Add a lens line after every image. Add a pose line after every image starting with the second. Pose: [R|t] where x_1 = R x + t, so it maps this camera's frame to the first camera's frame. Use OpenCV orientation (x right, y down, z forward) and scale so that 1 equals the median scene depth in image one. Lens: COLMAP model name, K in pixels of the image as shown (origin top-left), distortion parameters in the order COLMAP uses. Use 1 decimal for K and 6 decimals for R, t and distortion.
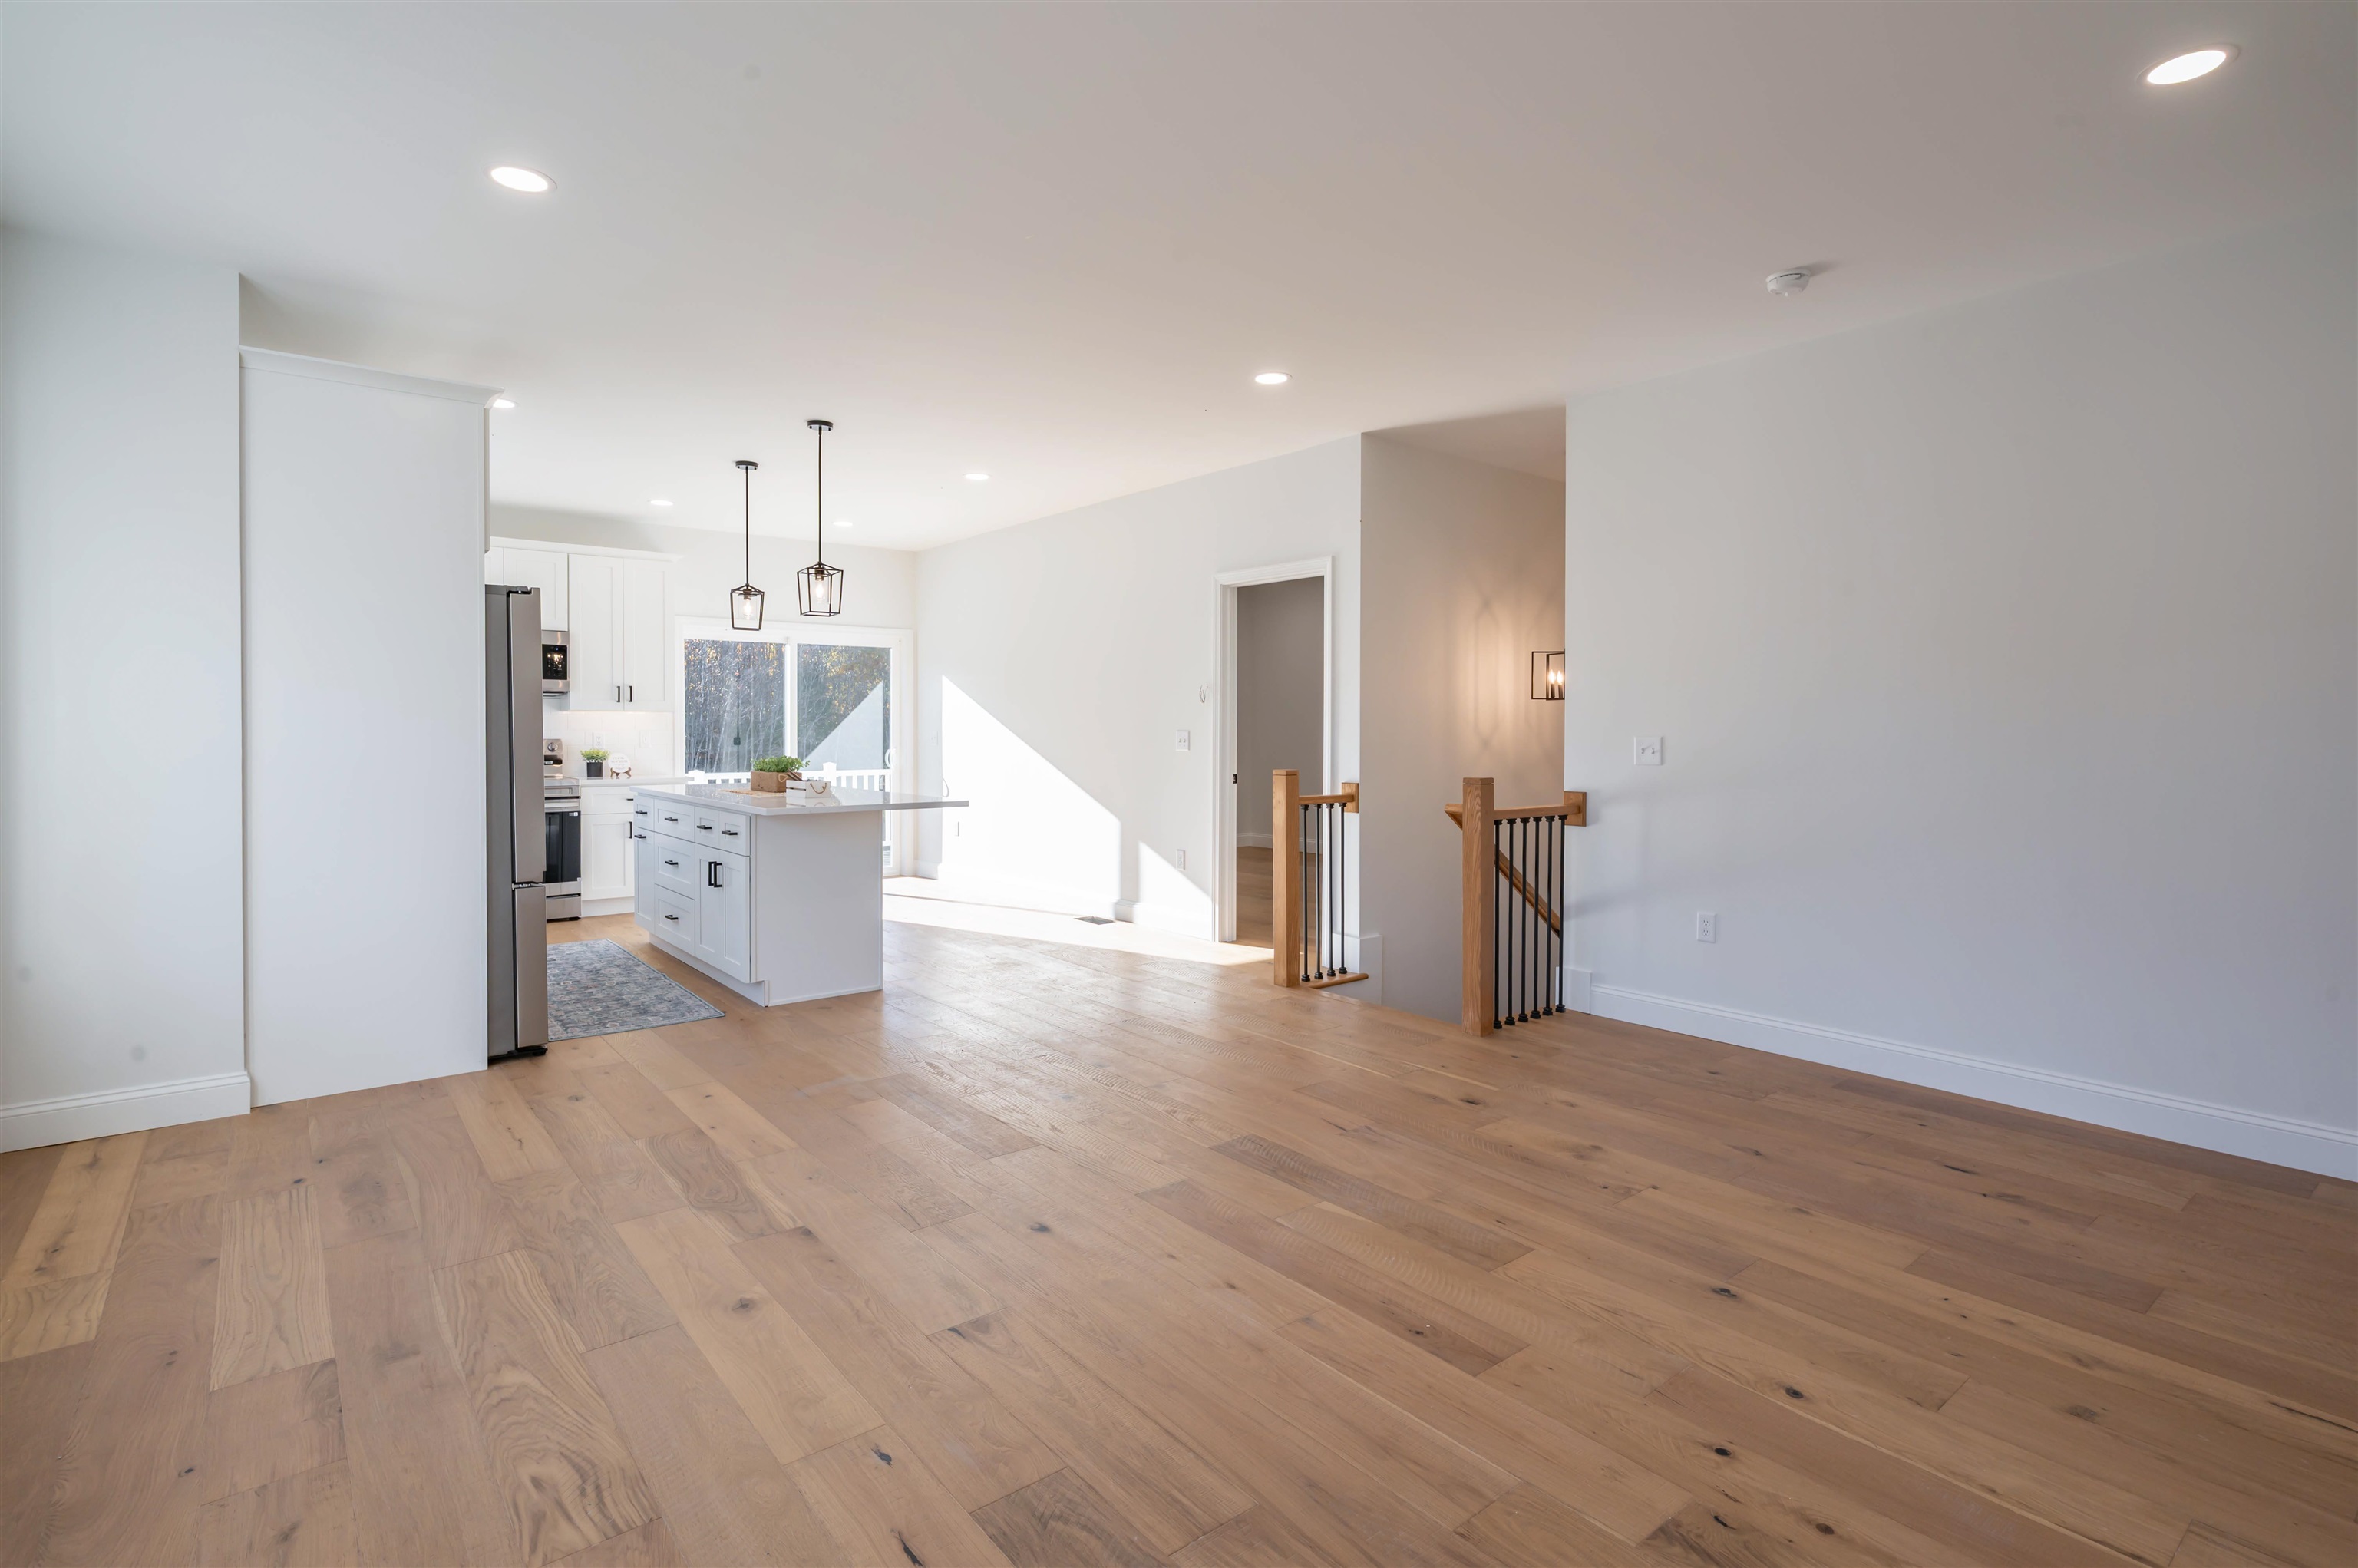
lens RADIAL K [[1138.5, 0, 1182.3], [0, 1138.5, 746.7], [0, 0, 1]] dist [-0.001222, -0.000015]
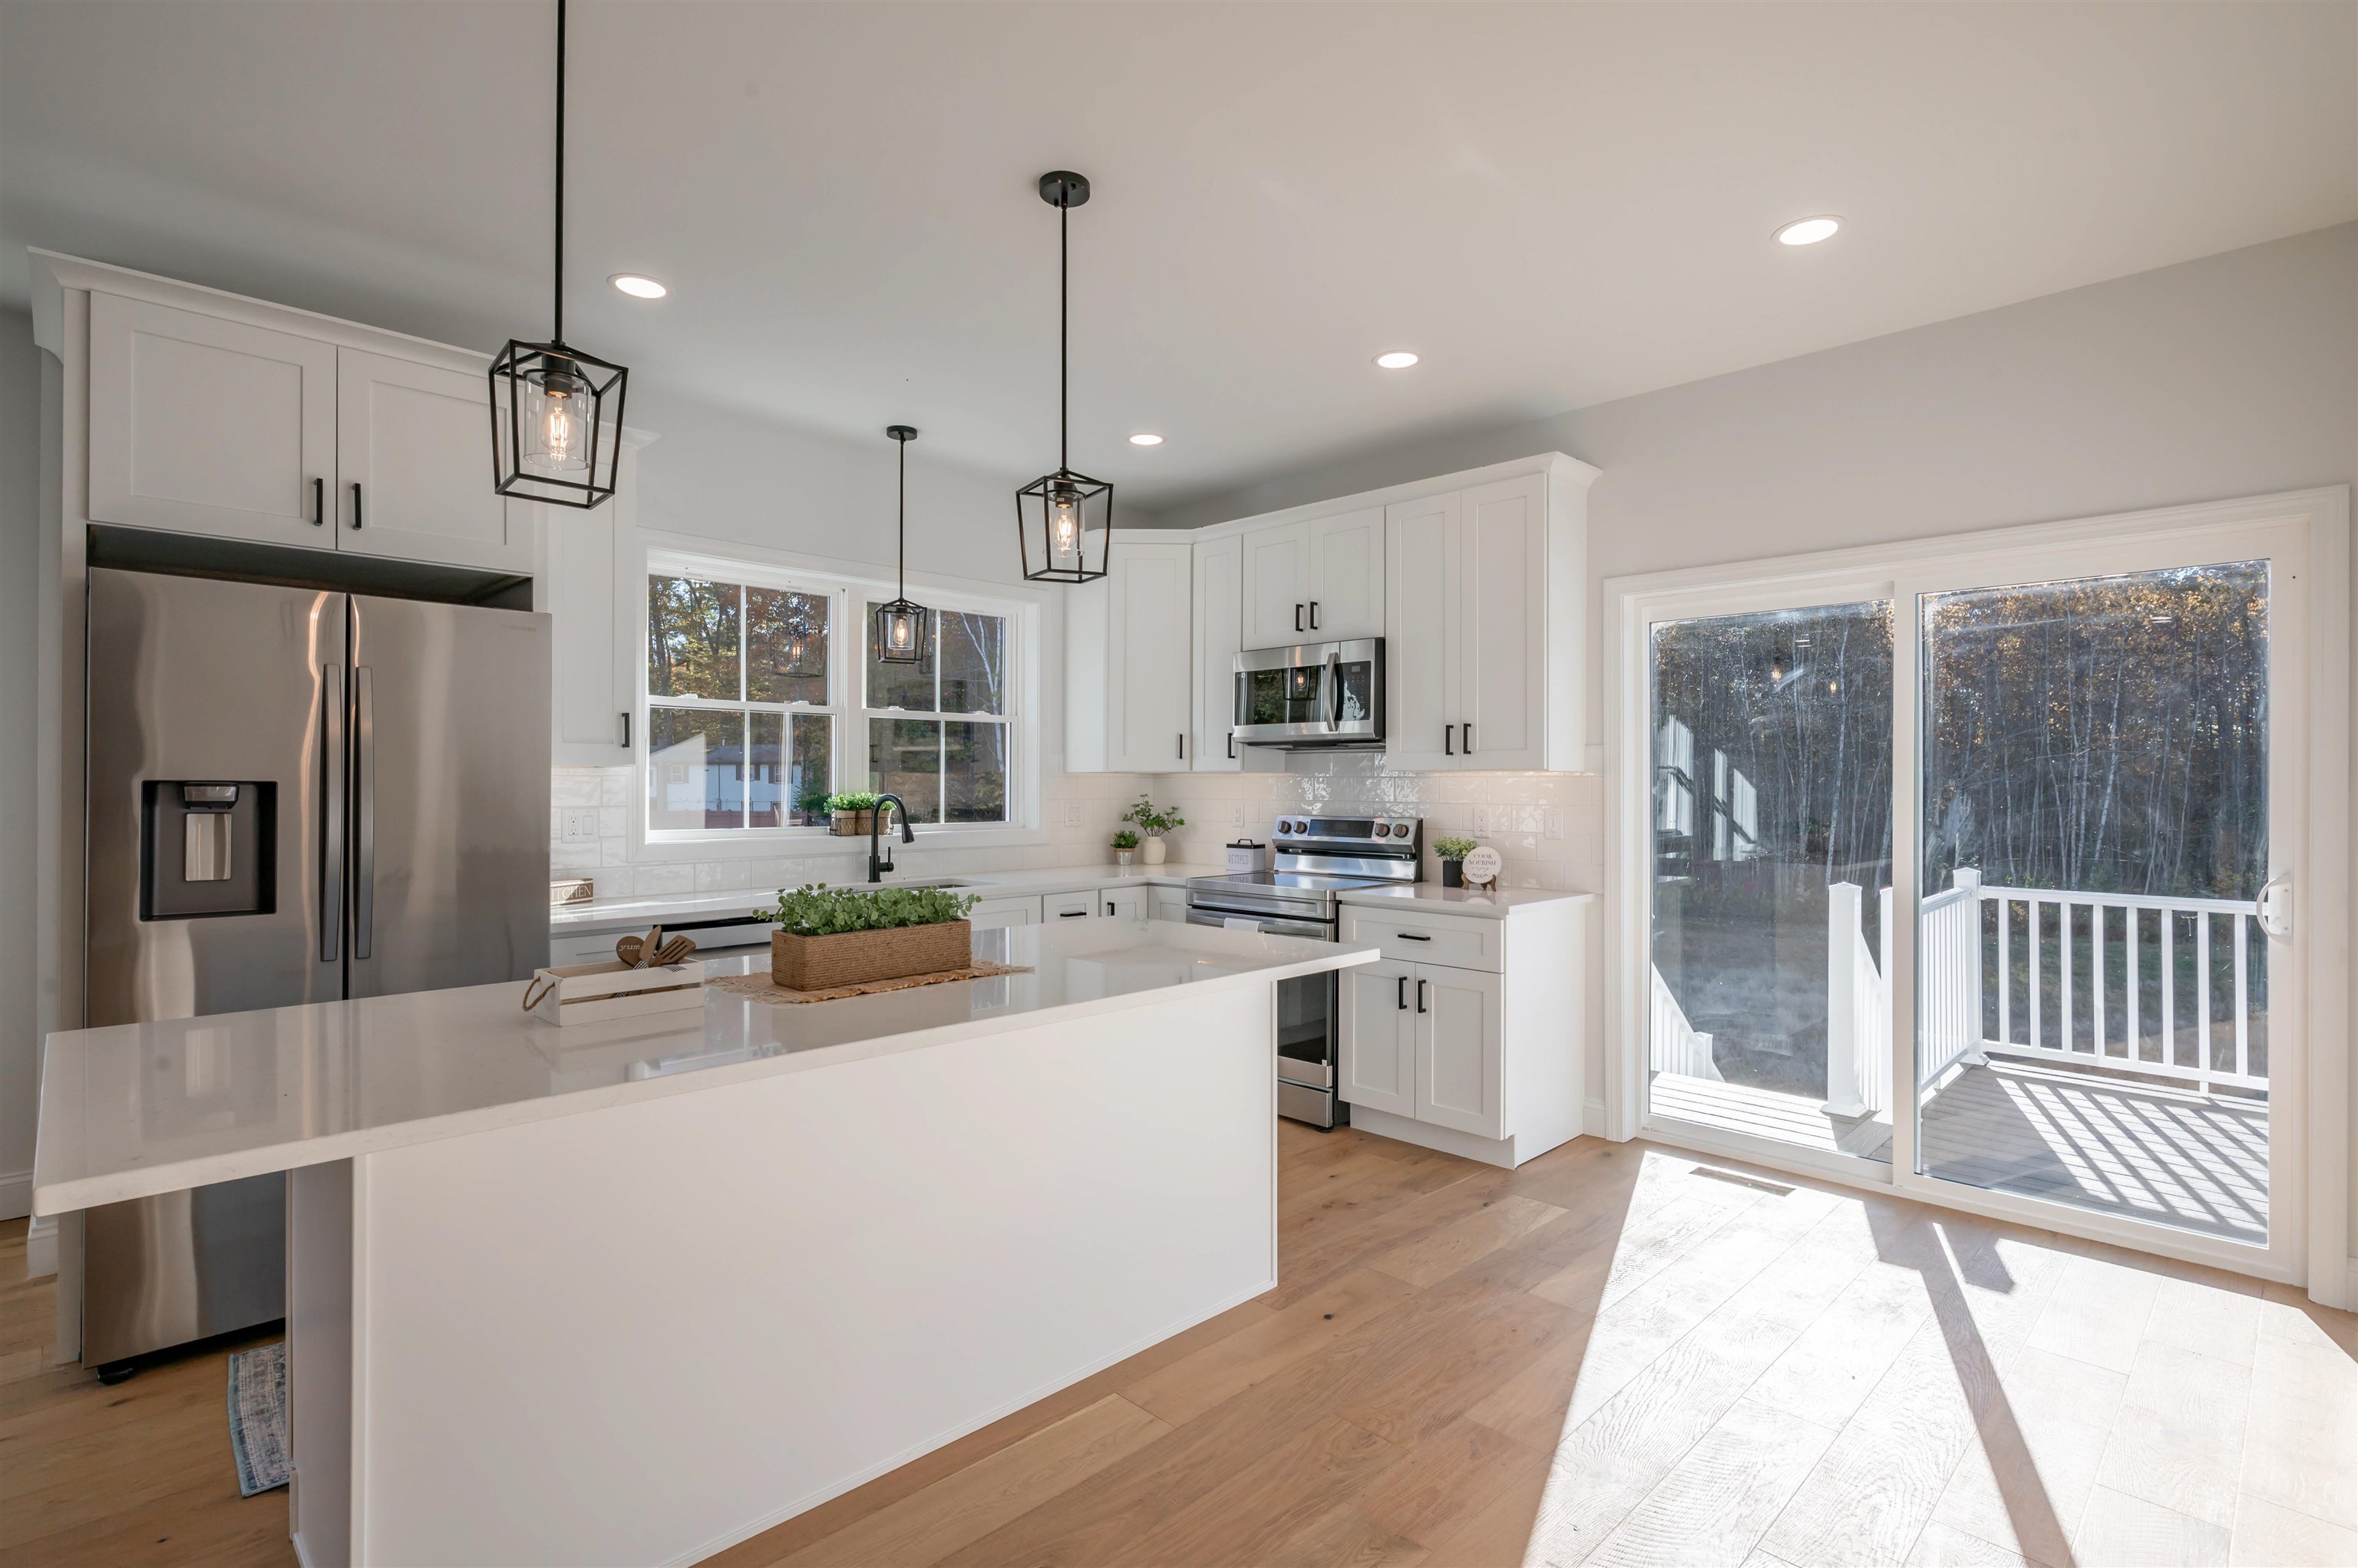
lens RADIAL K [[1128.6, 0, 1179.0], [0, 1128.6, 784.0], [0, 0, 1]] dist [0.000588, 0.001122]
pose [[0.100765, 0.001398, -0.994909, 0.035948], [-0.020400, 0.999792, -0.000661, -0.026031], [0.994701, 0.020362, 0.100772, 0.971474]]
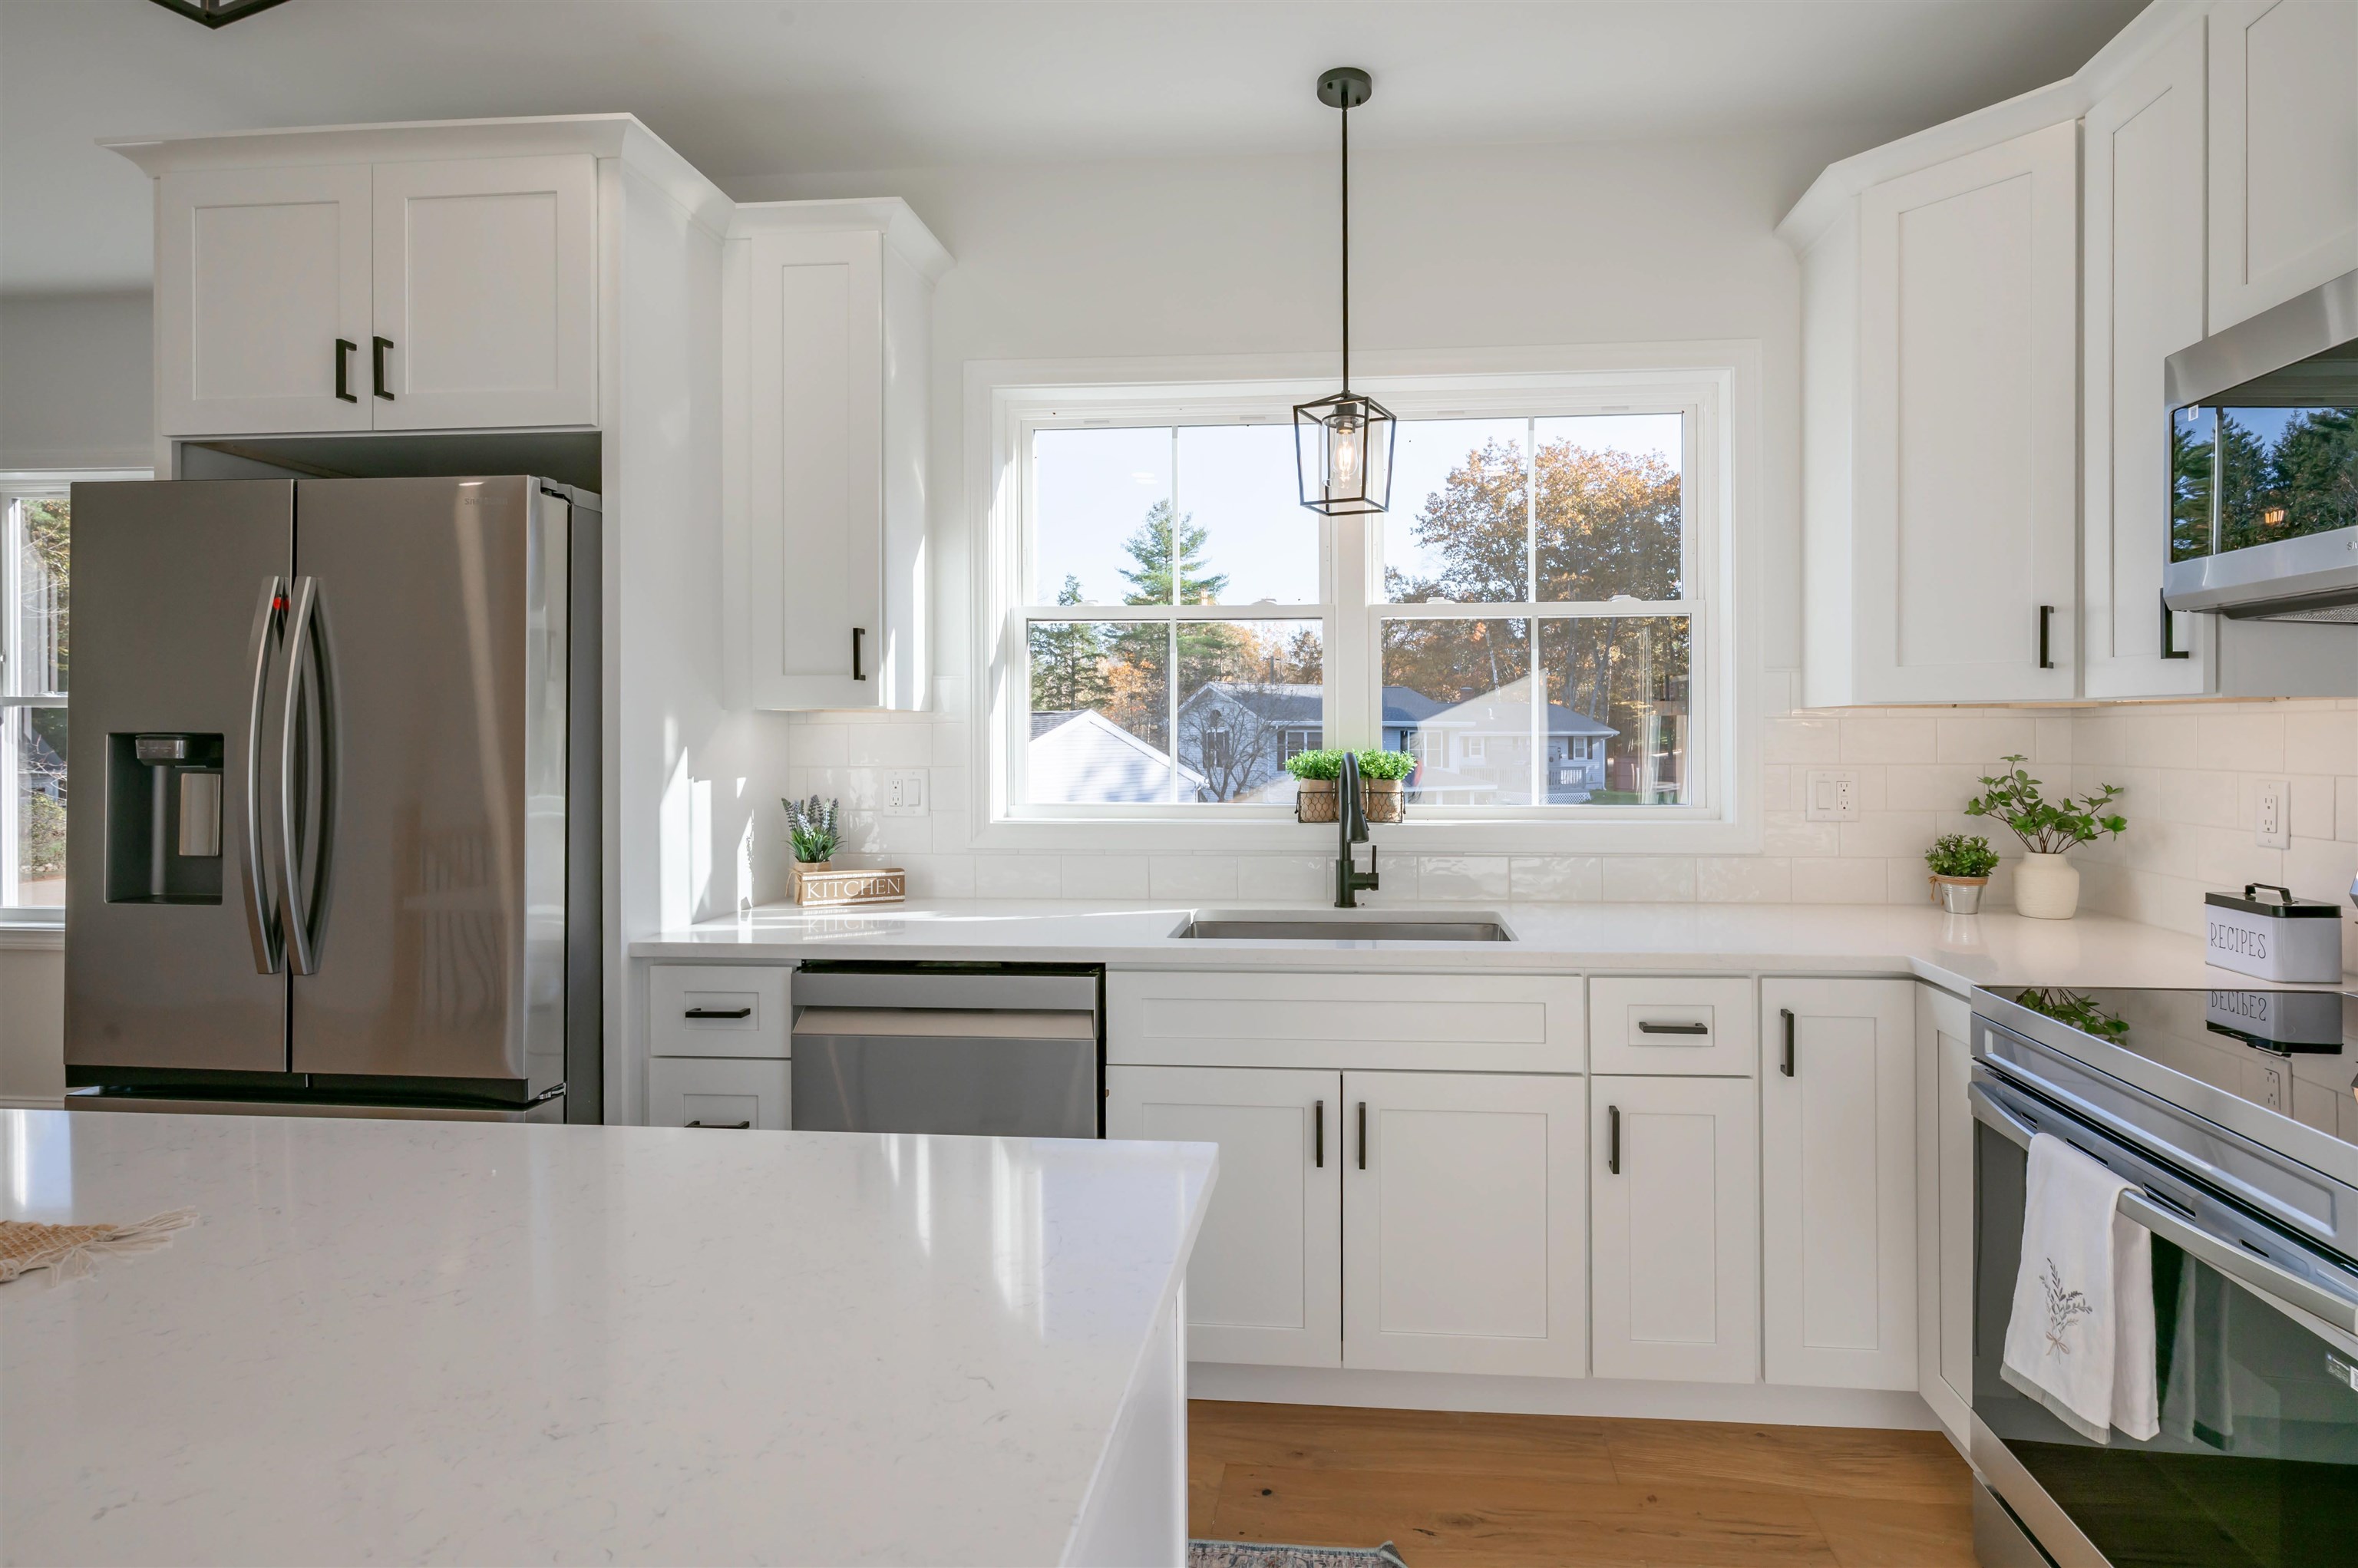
lens RADIAL K [[1170.1, 0, 1240.3], [0, 1170.1, 733.0], [0, 0, 1]] dist [-0.003677, 0.000553]
pose [[-0.706148, 0.002634, -0.708059, -0.362807], [-0.010042, 0.999855, 0.013734, -0.028189], [0.707993, 0.016809, -0.706020, 1.121499]]
